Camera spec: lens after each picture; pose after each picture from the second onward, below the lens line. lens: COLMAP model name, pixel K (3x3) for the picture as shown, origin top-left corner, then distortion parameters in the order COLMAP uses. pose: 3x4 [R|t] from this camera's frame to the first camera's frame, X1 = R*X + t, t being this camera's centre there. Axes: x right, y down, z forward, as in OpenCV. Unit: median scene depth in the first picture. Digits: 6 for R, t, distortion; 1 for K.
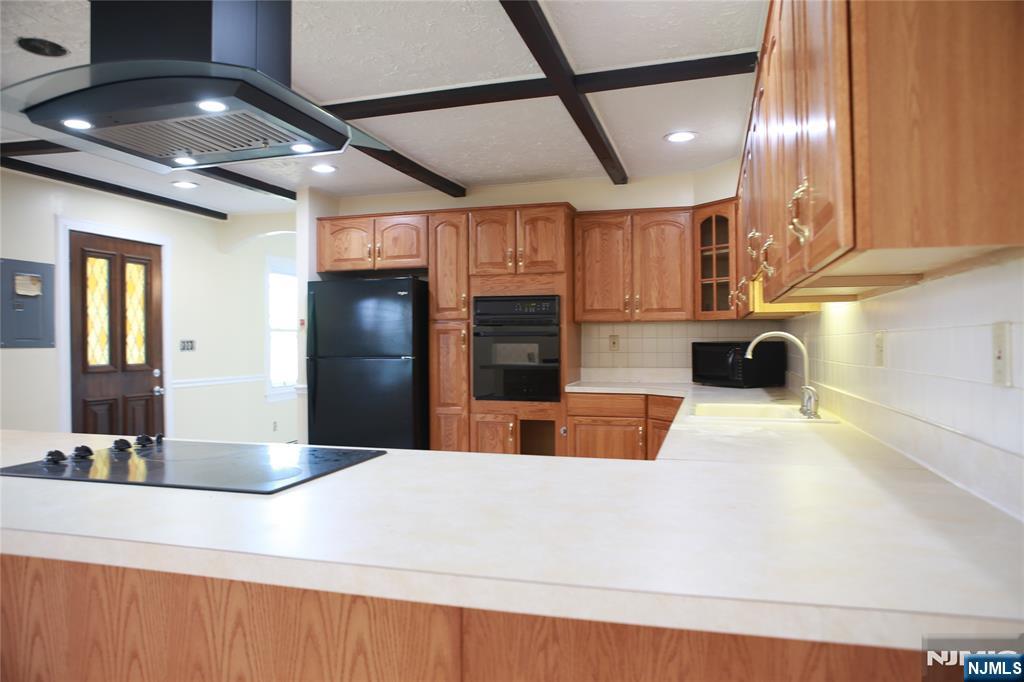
lens RADIAL K [[705.2, 0, 516.9], [0, 705.2, 339.3], [0, 0, 1]] dist [-0.084500, 0.064891]
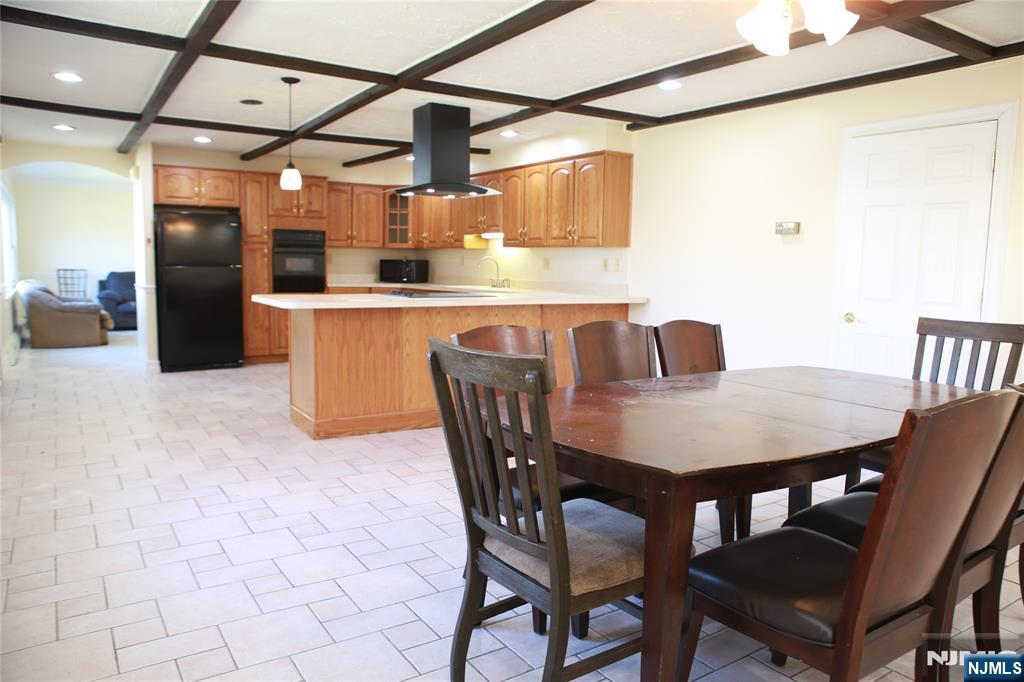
lens RADIAL K [[705.2, 0, 518.4], [0, 705.2, 340.0], [0, 0, 1]] dist [-0.084500, 0.064891]
pose [[0.649027, -0.066355, 0.757866, -0.925299], [-0.024750, 0.993820, 0.108210, 0.005775], [-0.760362, -0.088988, 0.643374, -0.480480]]
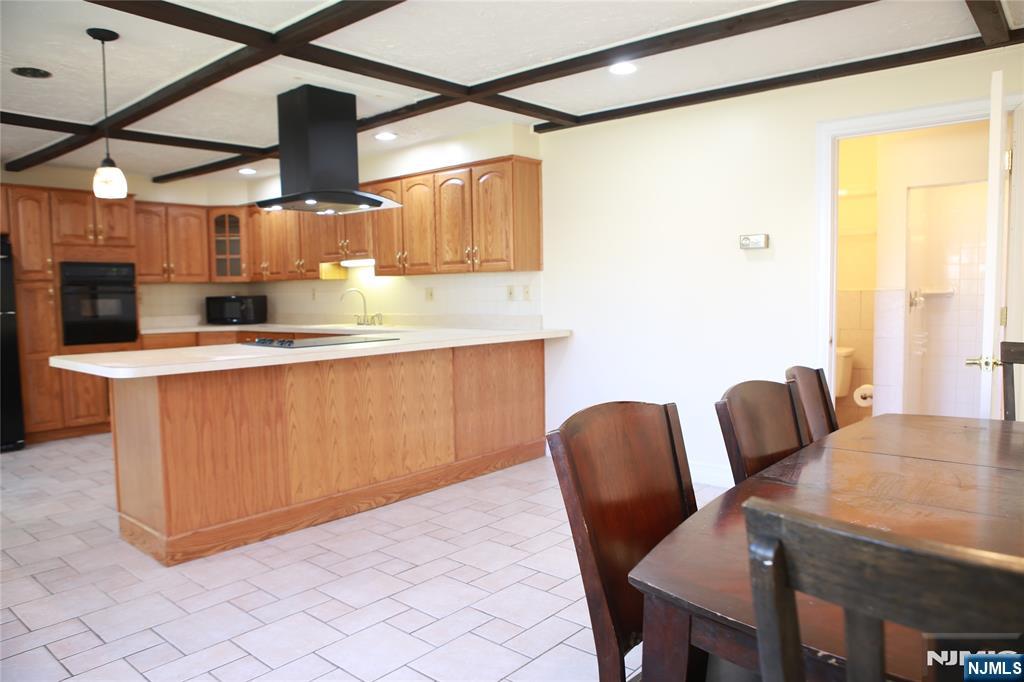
lens RADIAL K [[705.2, 0, 512.8], [0, 705.2, 343.6], [0, 0, 1]] dist [-0.084500, 0.064891]
pose [[0.423534, -0.070585, 0.903126, -0.817047], [0.011787, 0.997305, 0.072418, 0.003814], [-0.905803, -0.020026, 0.423225, -0.220267]]
